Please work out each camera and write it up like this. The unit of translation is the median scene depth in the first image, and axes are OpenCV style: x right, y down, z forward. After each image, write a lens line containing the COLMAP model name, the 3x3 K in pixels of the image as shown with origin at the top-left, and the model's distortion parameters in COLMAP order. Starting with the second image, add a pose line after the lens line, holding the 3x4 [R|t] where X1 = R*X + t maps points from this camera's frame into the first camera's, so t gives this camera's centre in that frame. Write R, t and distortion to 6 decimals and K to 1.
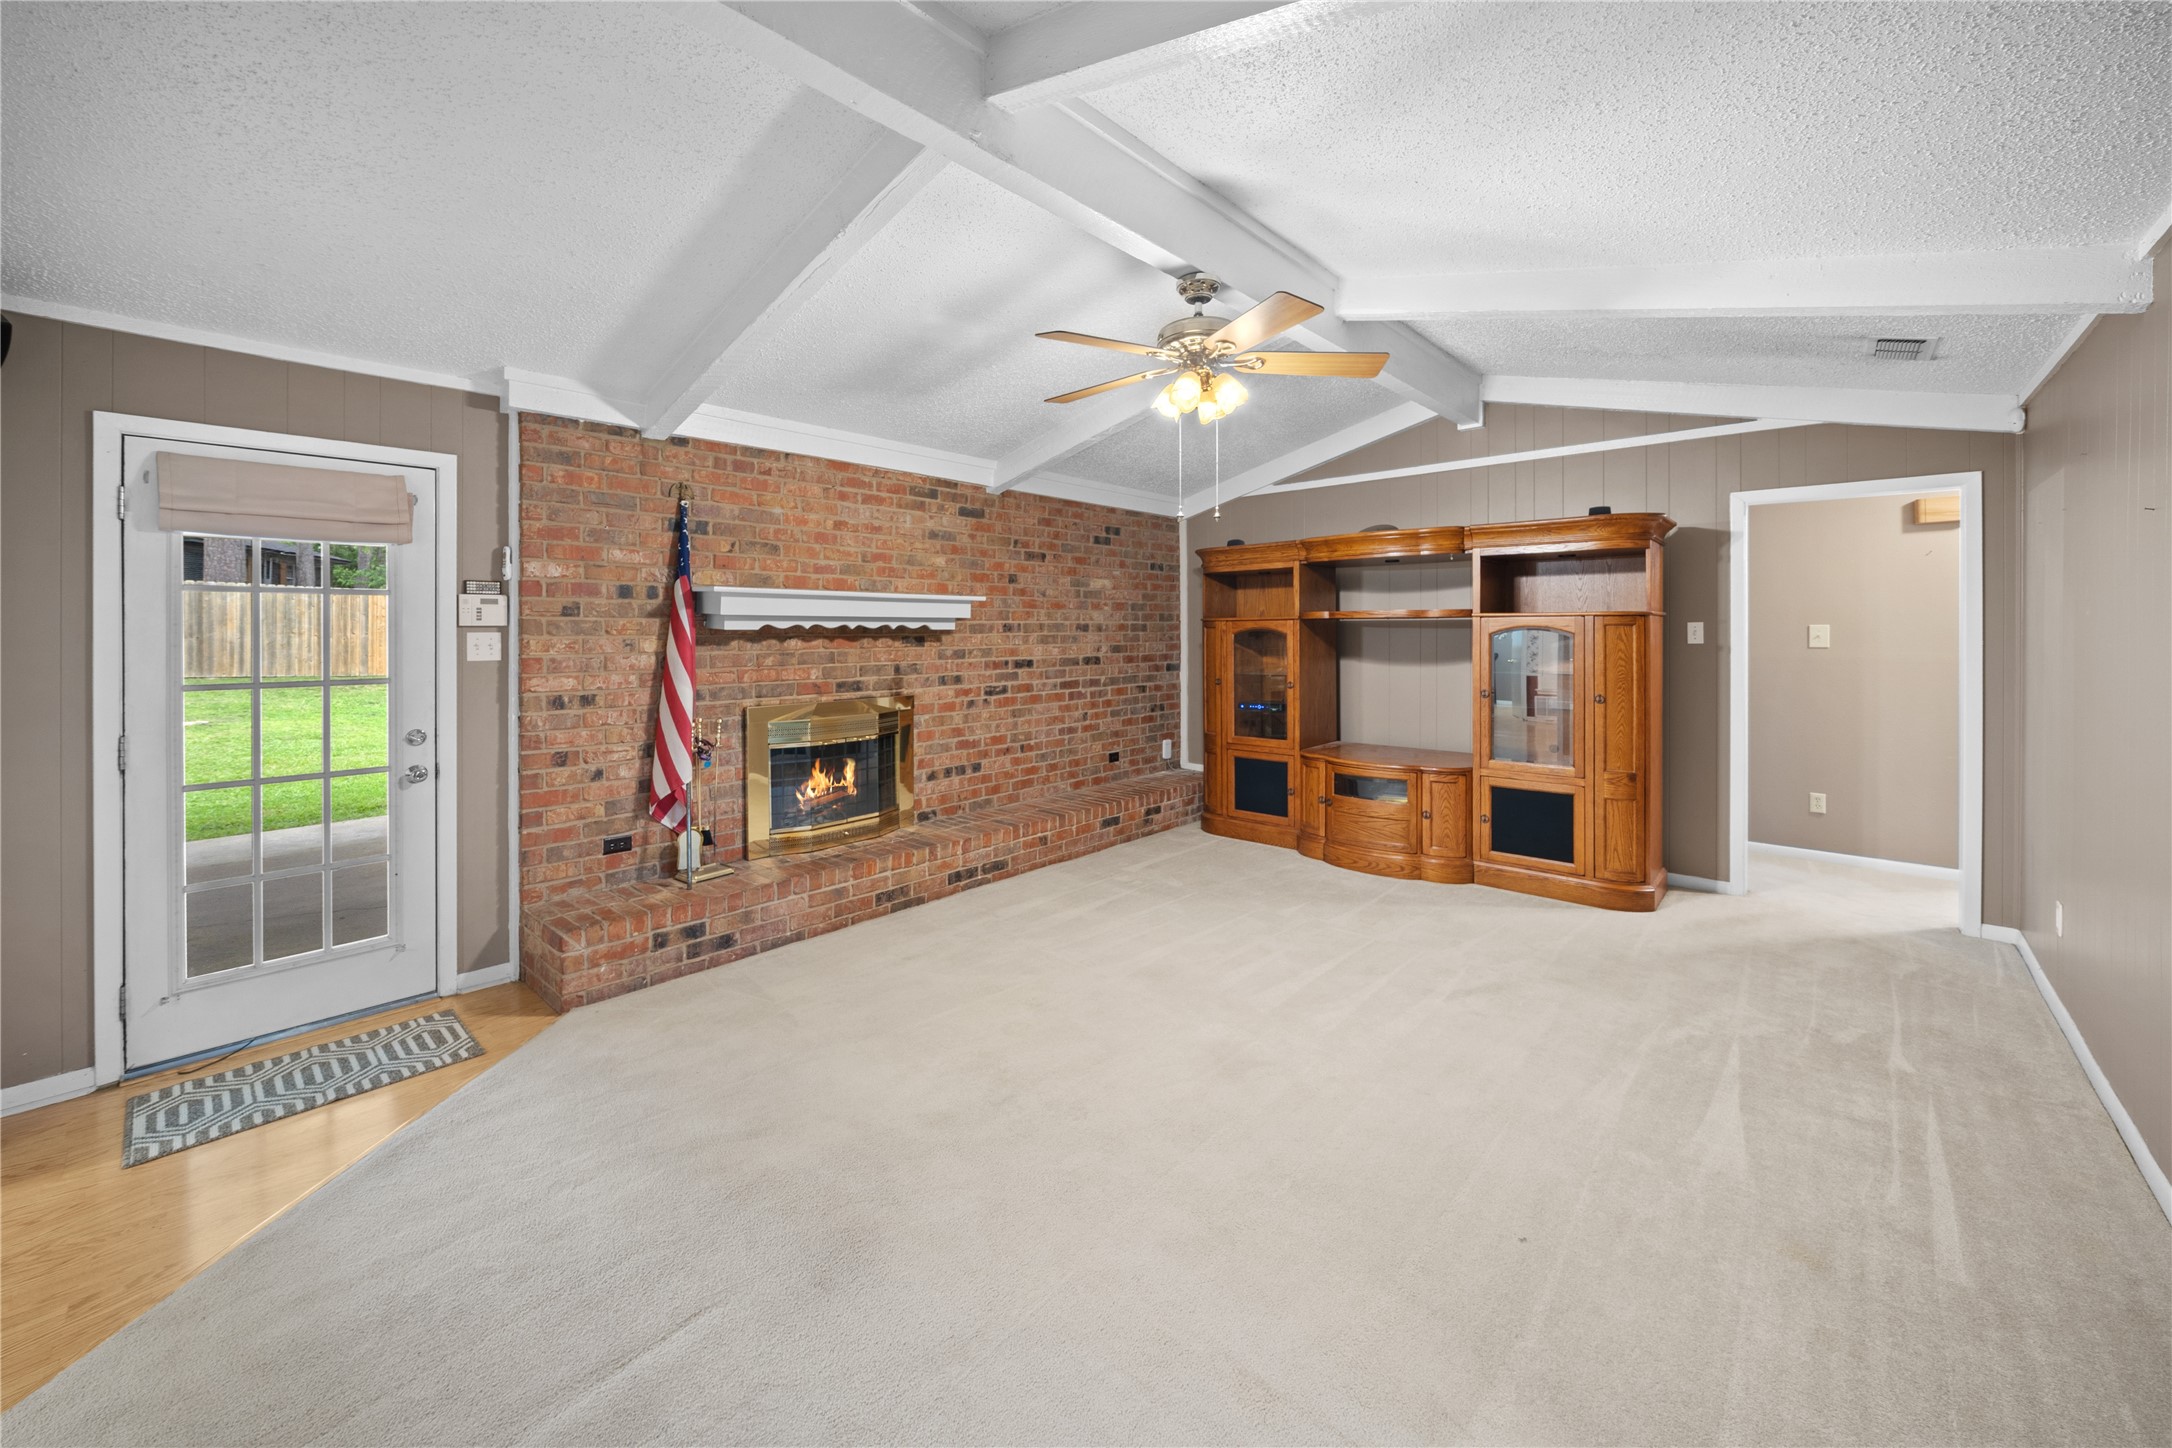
lens RADIAL K [[834.6, 0, 1068.0], [0, 834.6, 634.3], [0, 0, 1]] dist [-0.000670, -0.000102]
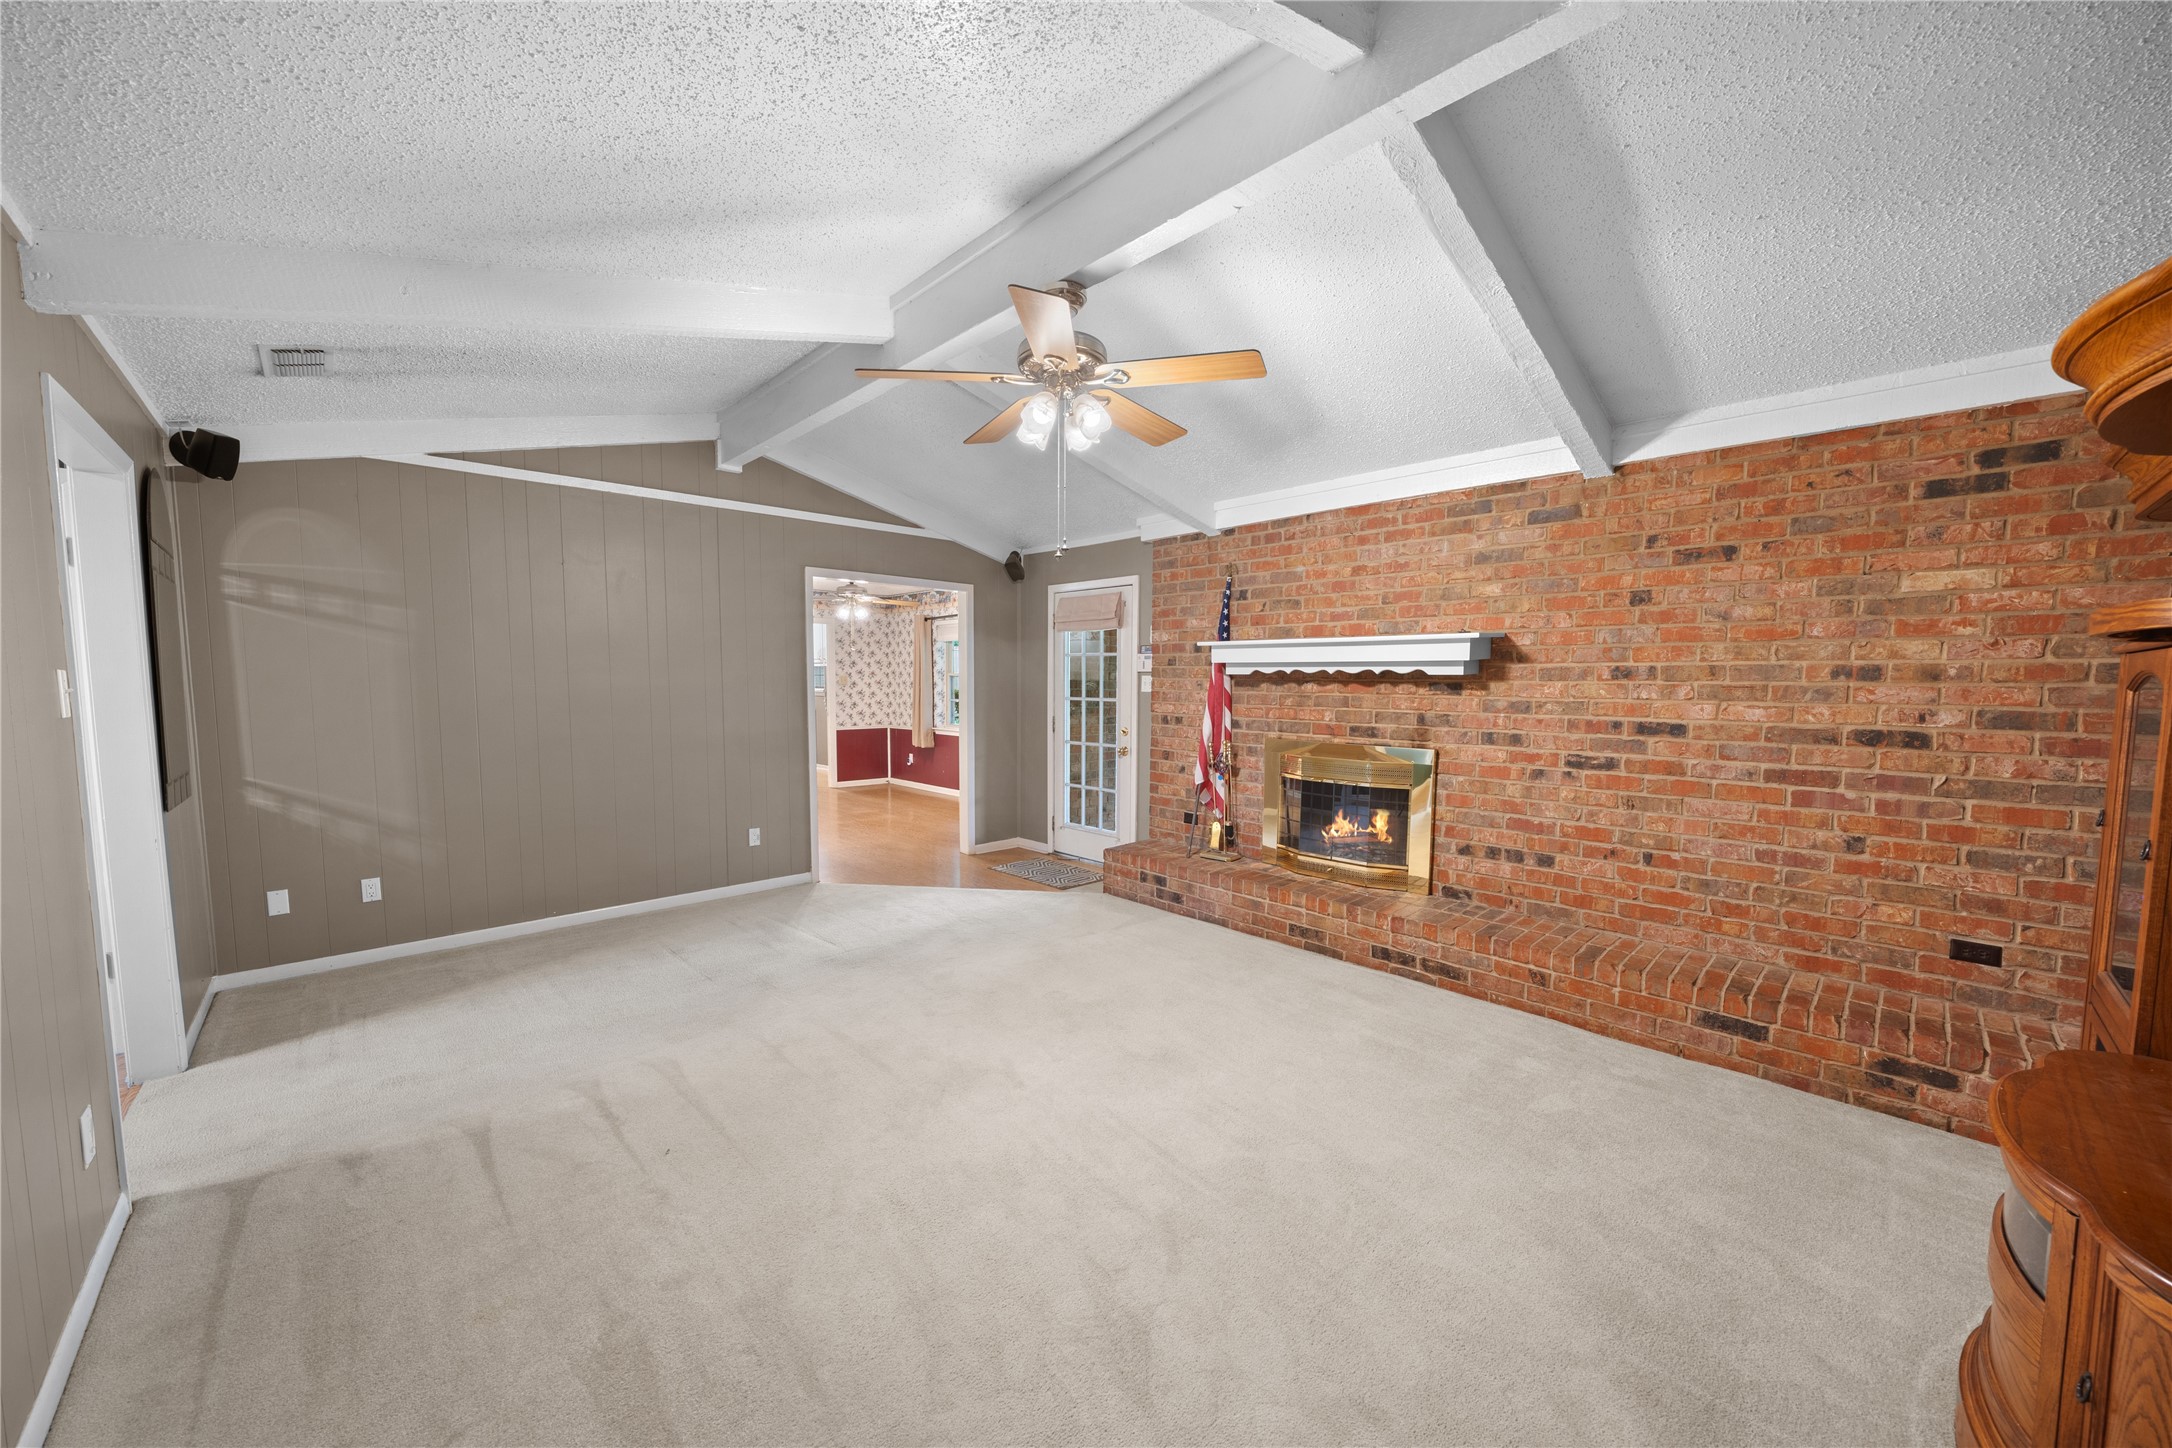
lens RADIAL K [[794.0, 0, 1073.0], [0, 794.0, 734.1], [0, 0, 1]] dist [-0.001385, -0.000042]
pose [[-0.072090, 0.077115, -0.994413, 0.686213], [-0.007900, 0.996931, 0.077883, -0.005819], [0.997367, 0.013471, -0.071259, 0.697397]]
